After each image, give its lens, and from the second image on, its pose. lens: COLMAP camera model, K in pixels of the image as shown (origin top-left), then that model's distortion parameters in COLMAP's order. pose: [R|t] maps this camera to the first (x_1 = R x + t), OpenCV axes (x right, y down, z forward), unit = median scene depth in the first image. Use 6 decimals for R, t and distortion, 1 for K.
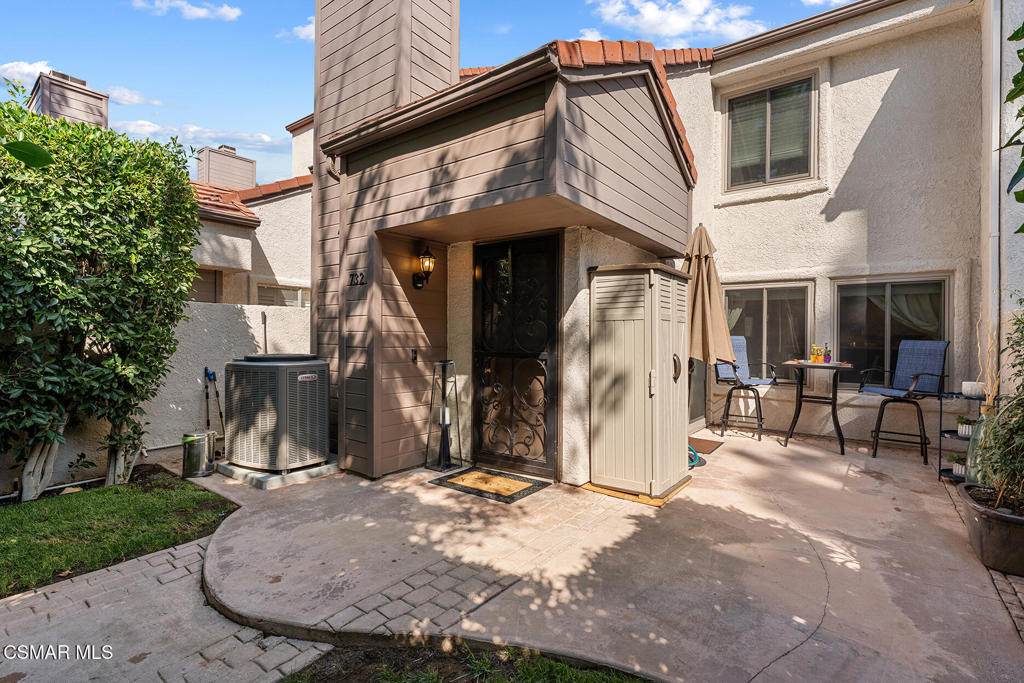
lens RADIAL K [[487.5, 0, 511.4], [0, 487.5, 338.1], [0, 0, 1]] dist [-0.002197, -0.000697]
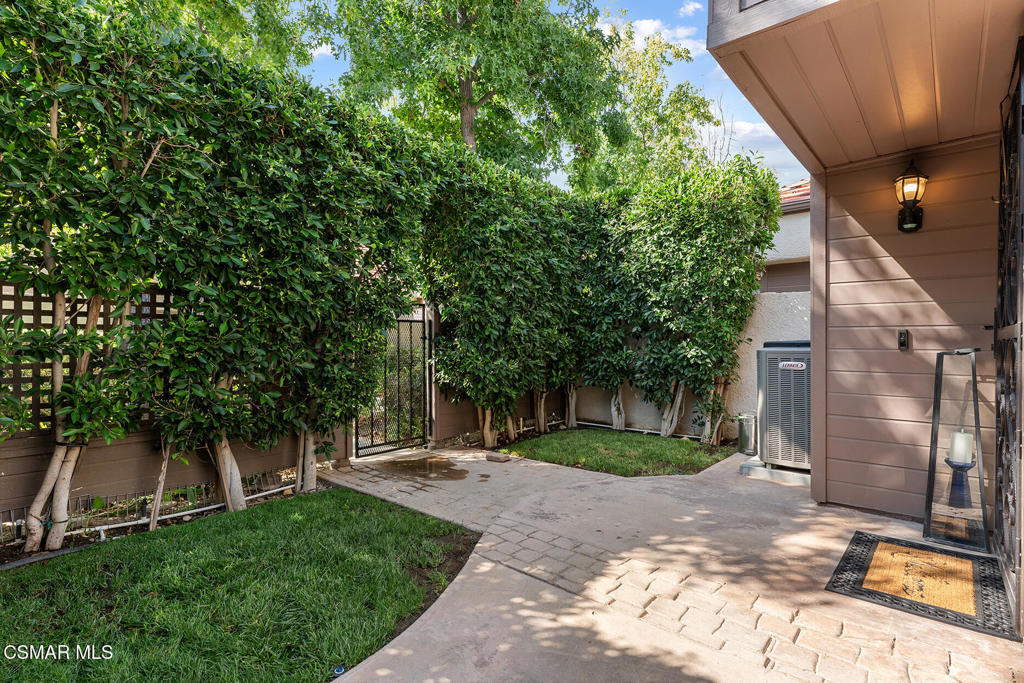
lens RADIAL K [[493.7, 0, 502.8], [0, 493.7, 338.4], [0, 0, 1]] dist [0.005271, 0.002472]
pose [[-0.076101, -0.008700, -0.997062, 0.786274], [0.001733, 0.999959, -0.008858, 0.056106], [0.997099, -0.002402, -0.076082, 0.840814]]
